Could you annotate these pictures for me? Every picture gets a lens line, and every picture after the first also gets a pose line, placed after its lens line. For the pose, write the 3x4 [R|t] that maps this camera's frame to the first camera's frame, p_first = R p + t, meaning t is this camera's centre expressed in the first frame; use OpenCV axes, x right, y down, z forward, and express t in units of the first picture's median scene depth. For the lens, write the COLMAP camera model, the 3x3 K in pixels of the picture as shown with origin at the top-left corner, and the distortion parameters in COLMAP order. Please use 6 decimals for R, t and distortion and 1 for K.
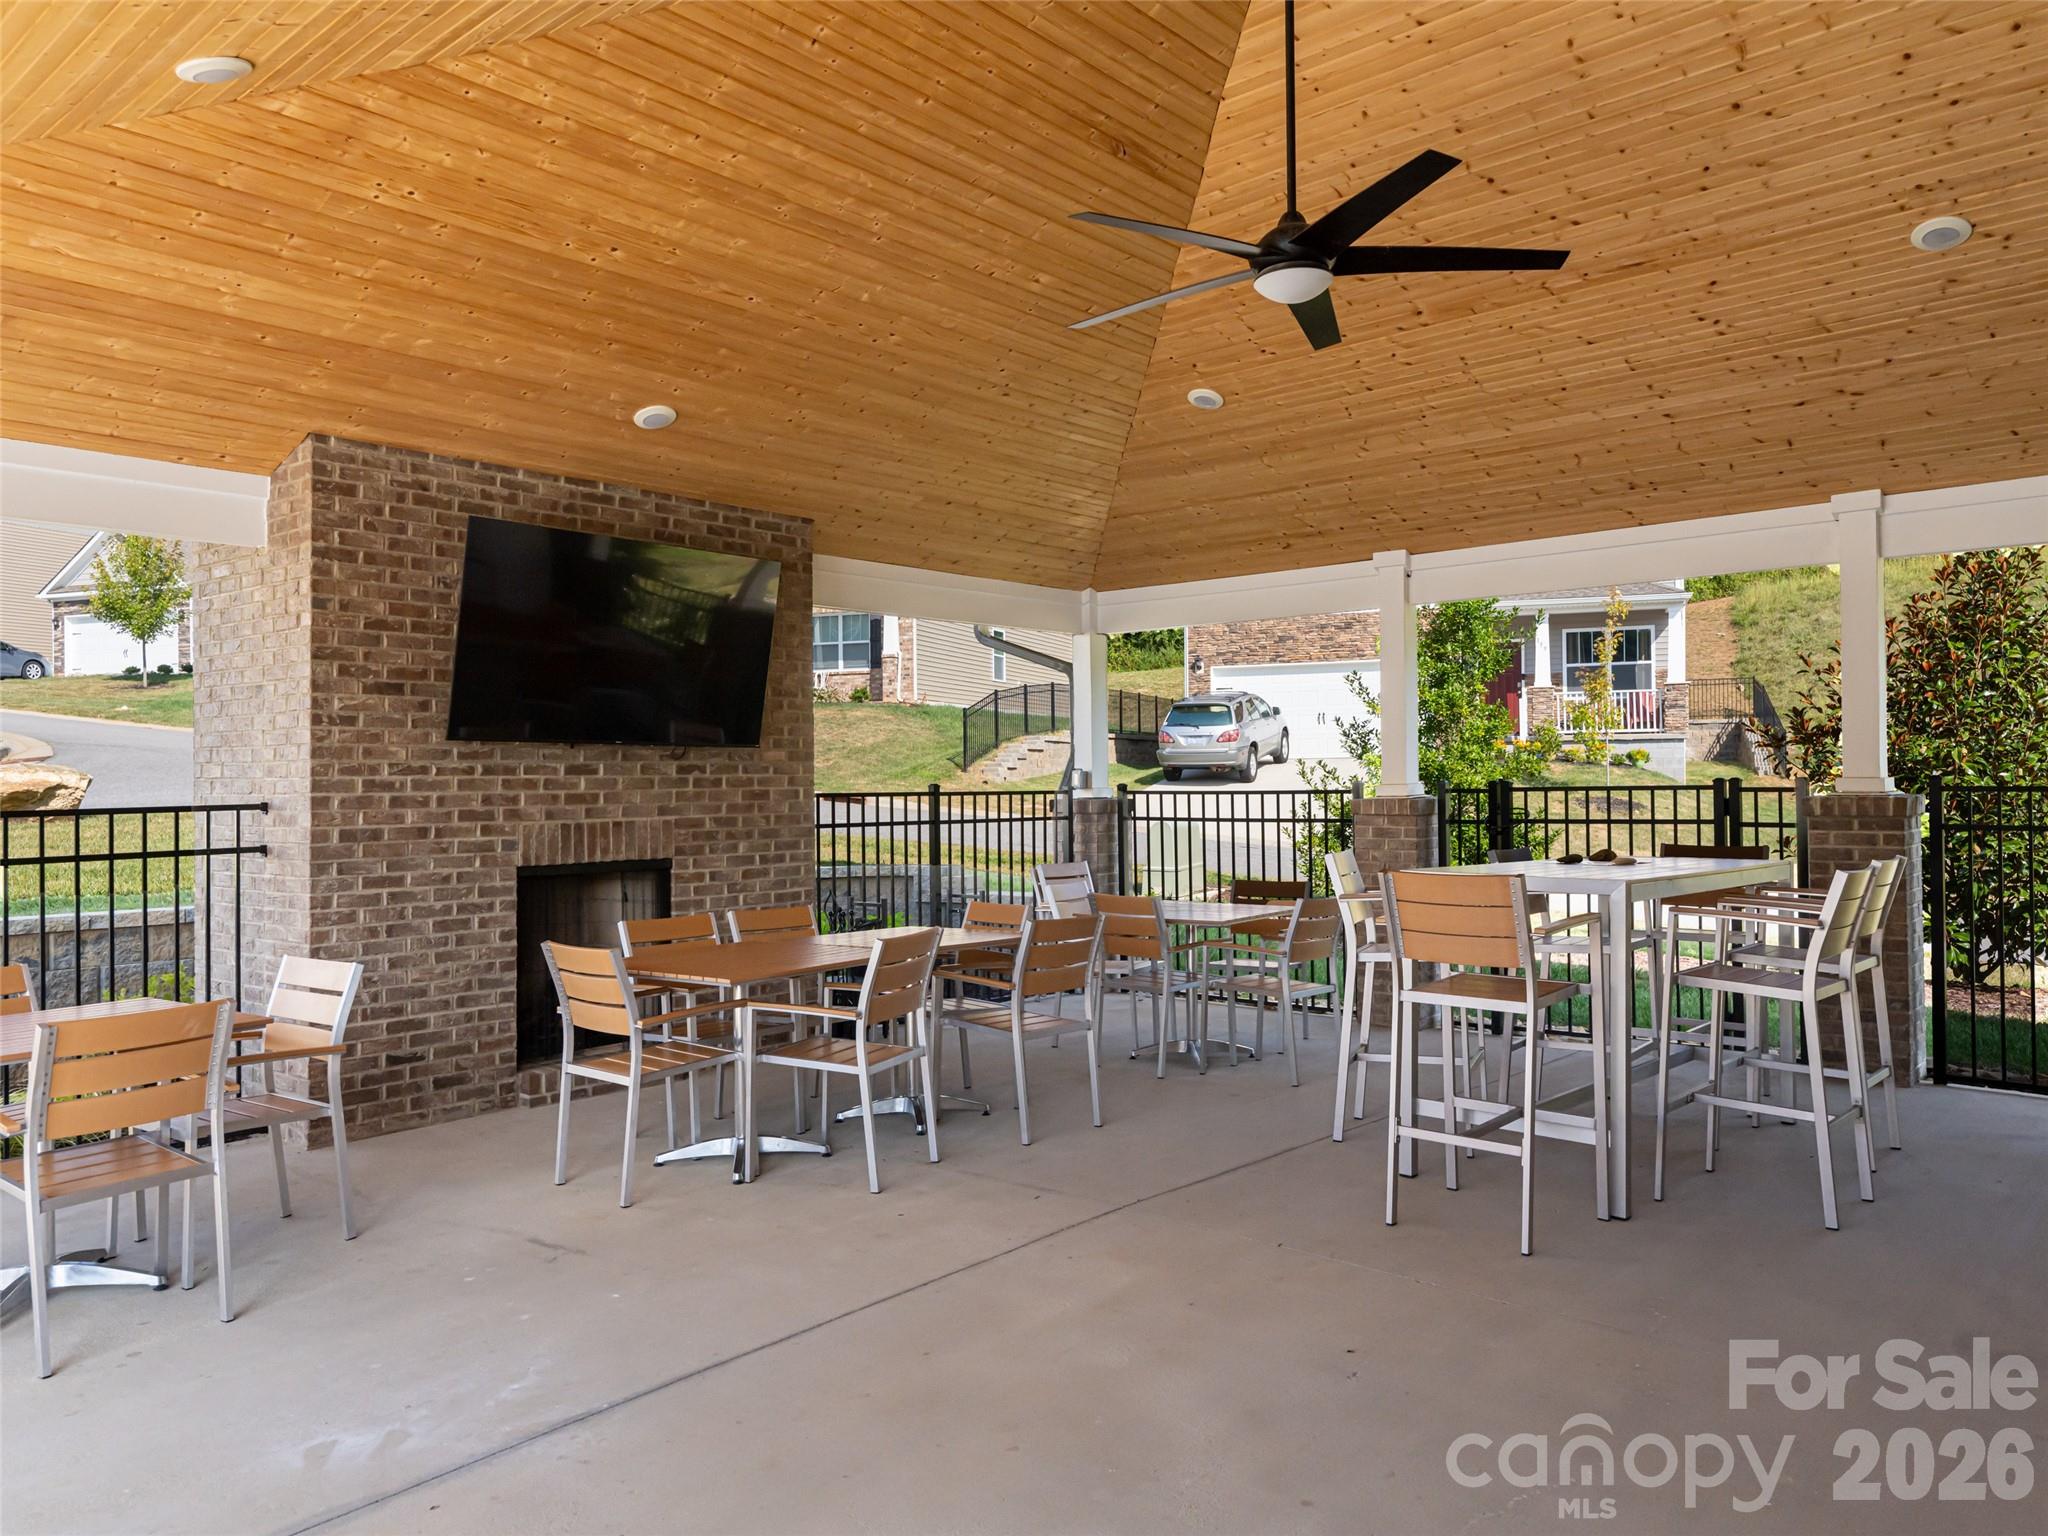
lens RADIAL K [[1448.1, 0, 1024.7], [0, 1448.1, 773.4], [0, 0, 1]] dist [0.004828, 0.000844]
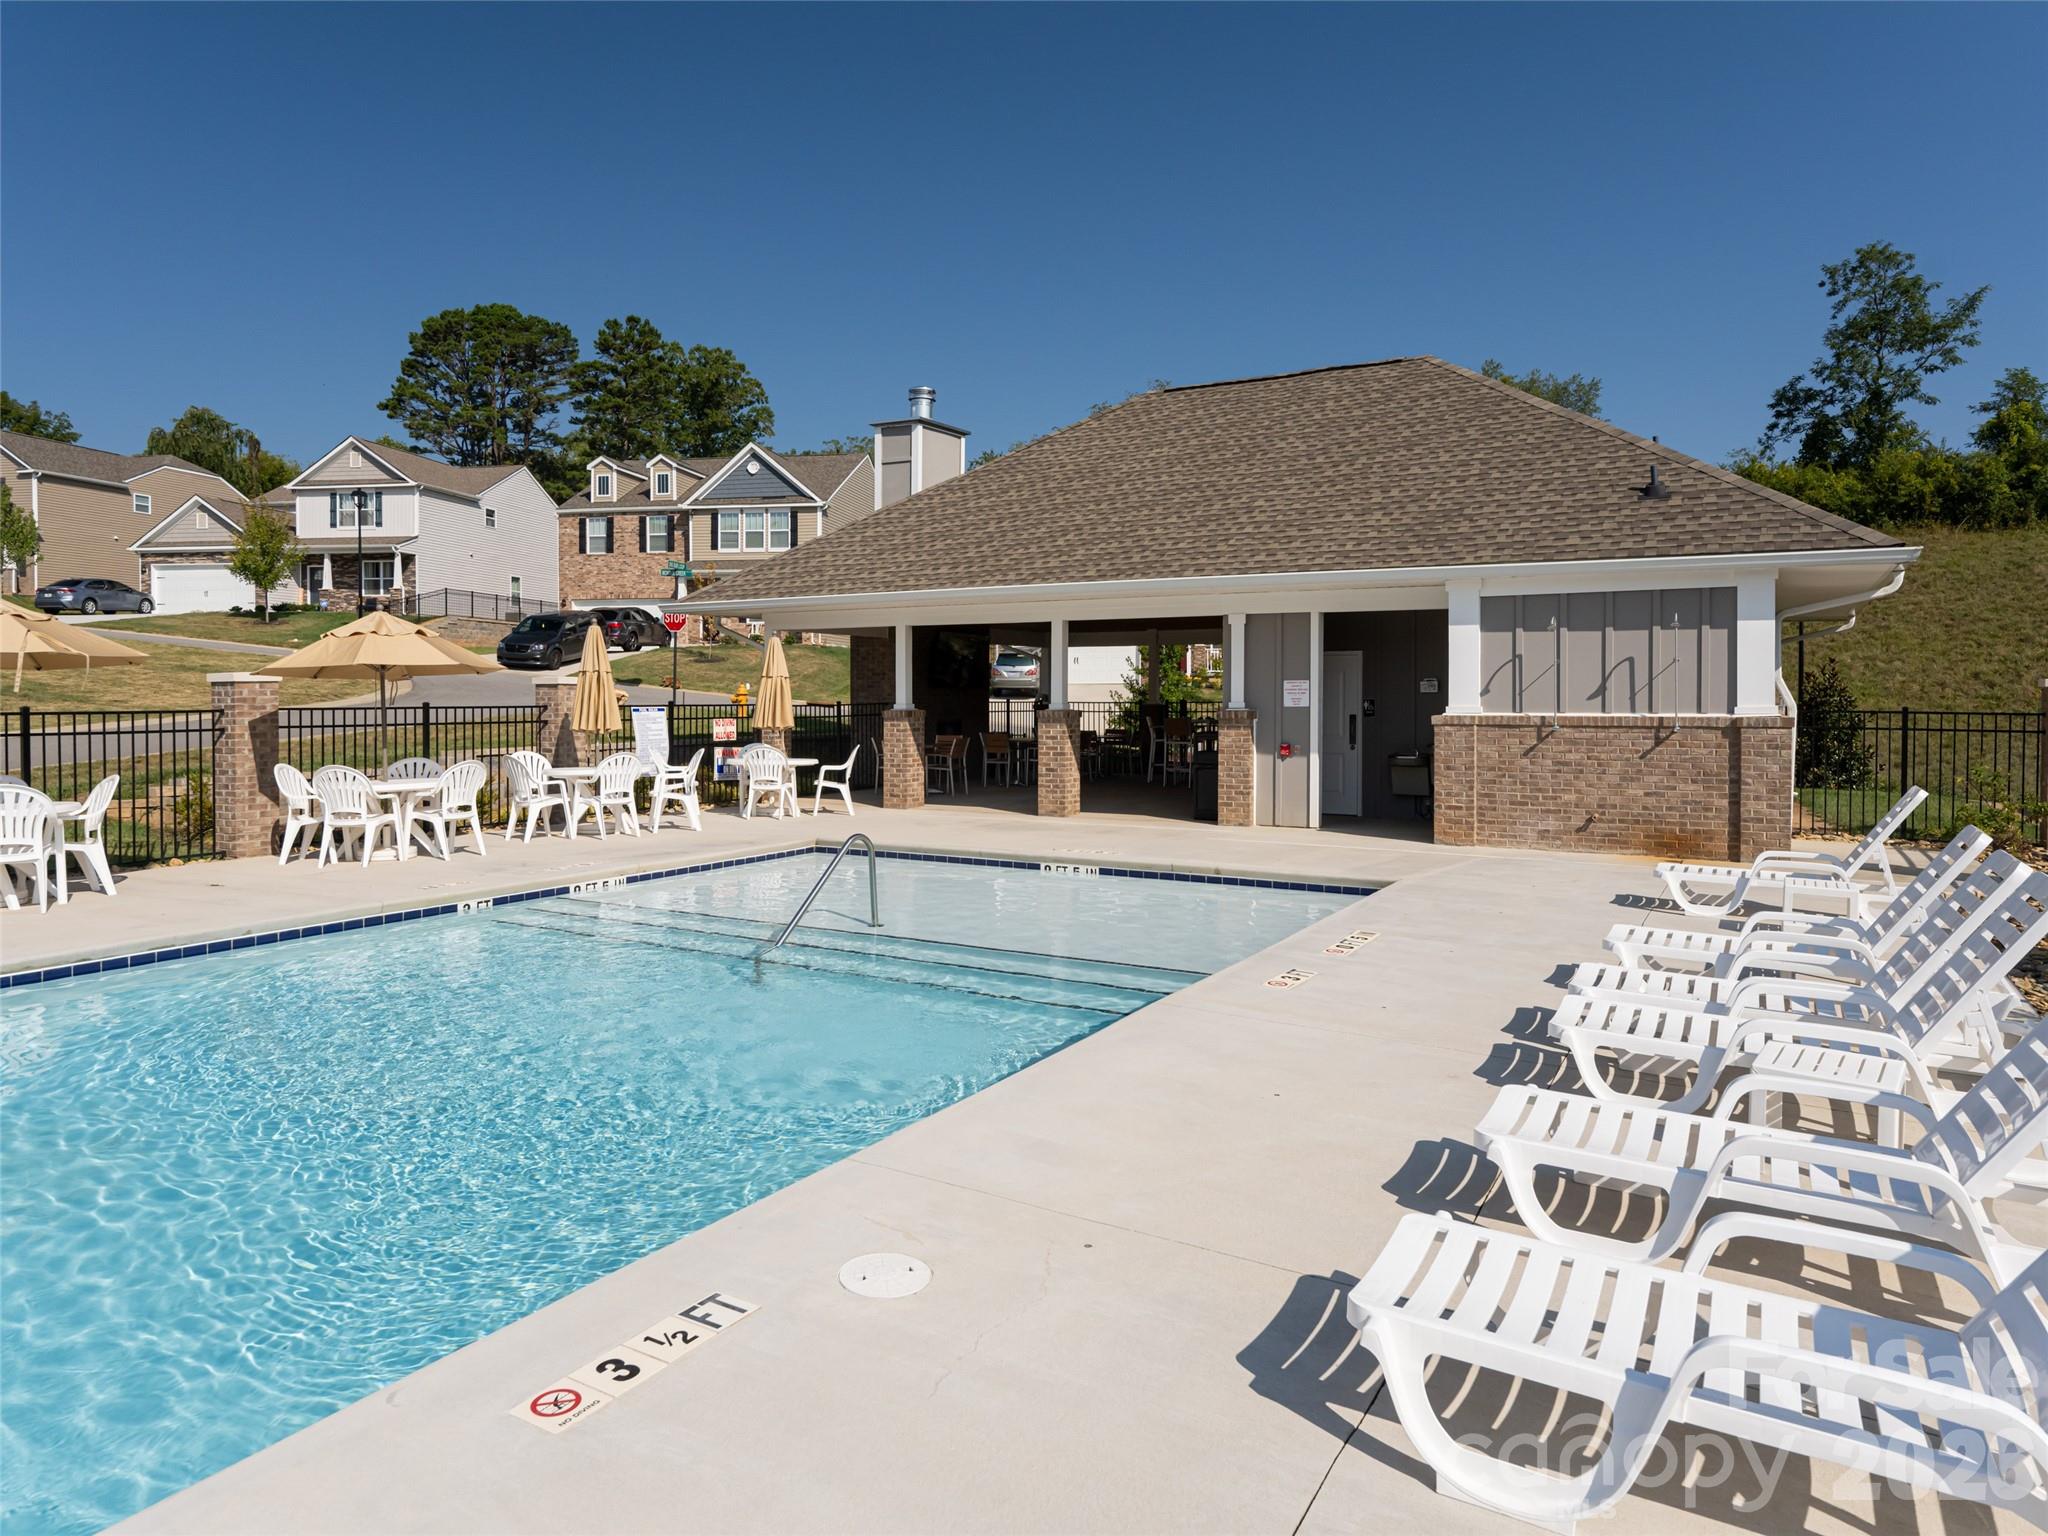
lens RADIAL K [[1297.2, 0, 1022.7], [0, 1297.2, 755.9], [0, 0, 1]] dist [0.018080, 0.000501]
pose [[0.979146, 0.000853, 0.203156, -0.150489], [-0.011245, 0.998686, 0.050002, -0.001561], [-0.202847, -0.051244, 0.977869, -0.439147]]
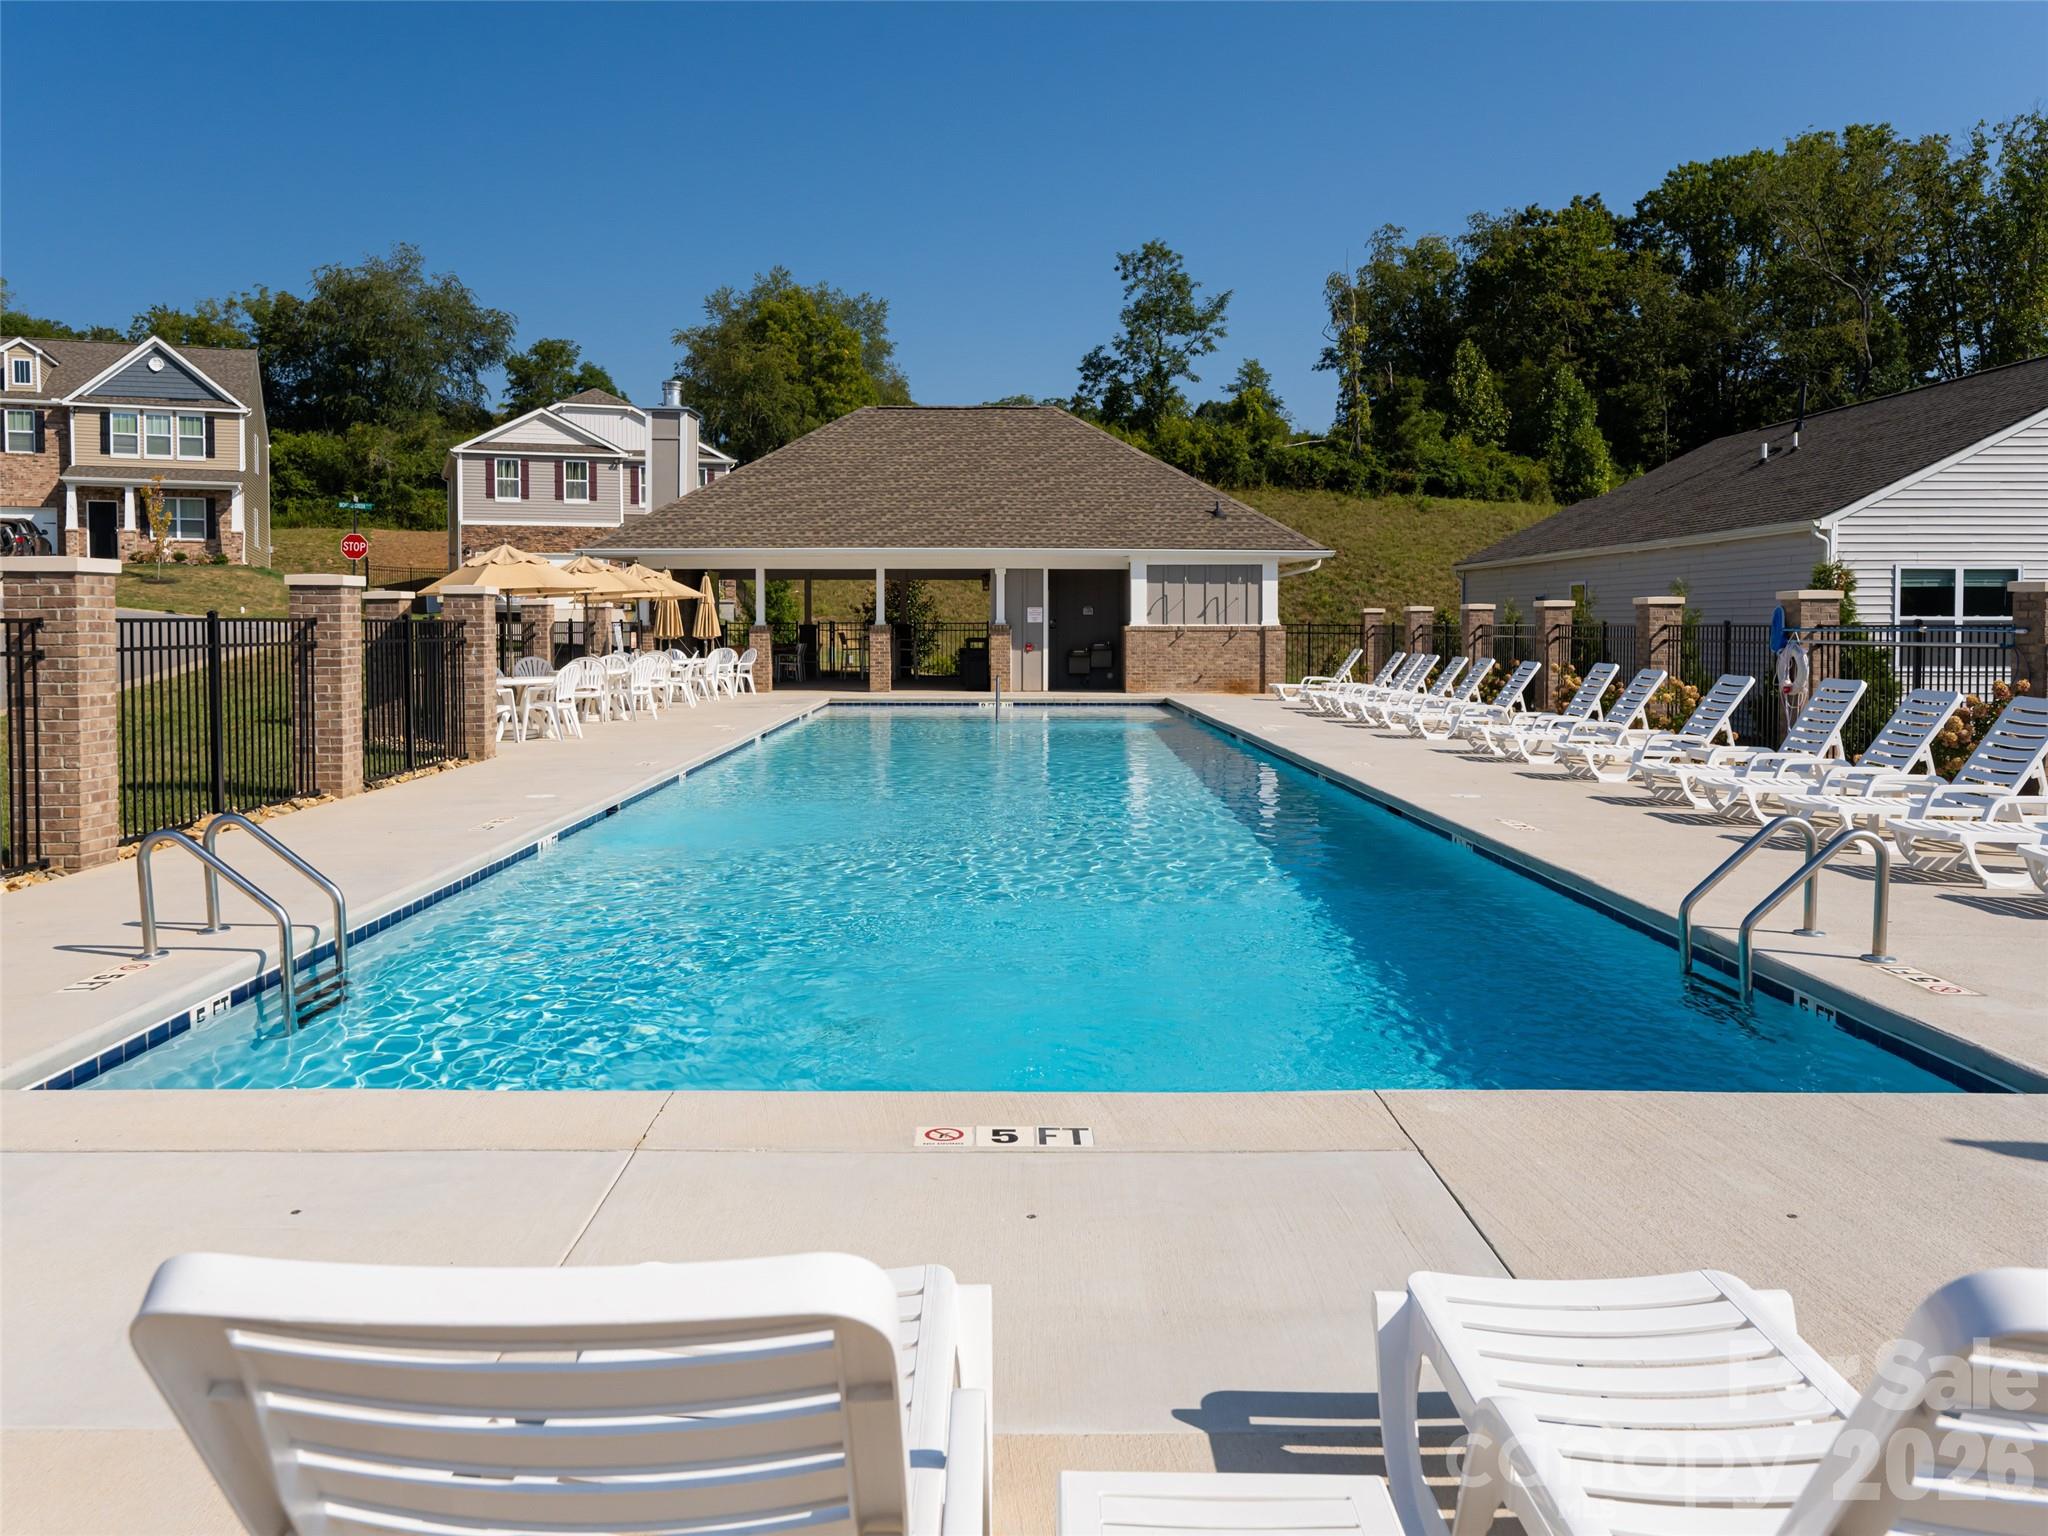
lens RADIAL K [[1420.6, 0, 1020.9], [0, 1420.6, 770.6], [0, 0, 1]] dist [0.009858, 0.001837]
pose [[0.760194, -0.056659, 0.647221, -0.433800], [-0.011118, 0.994910, 0.100154, 0.004019], [-0.649602, -0.083332, 0.755694, -0.610701]]
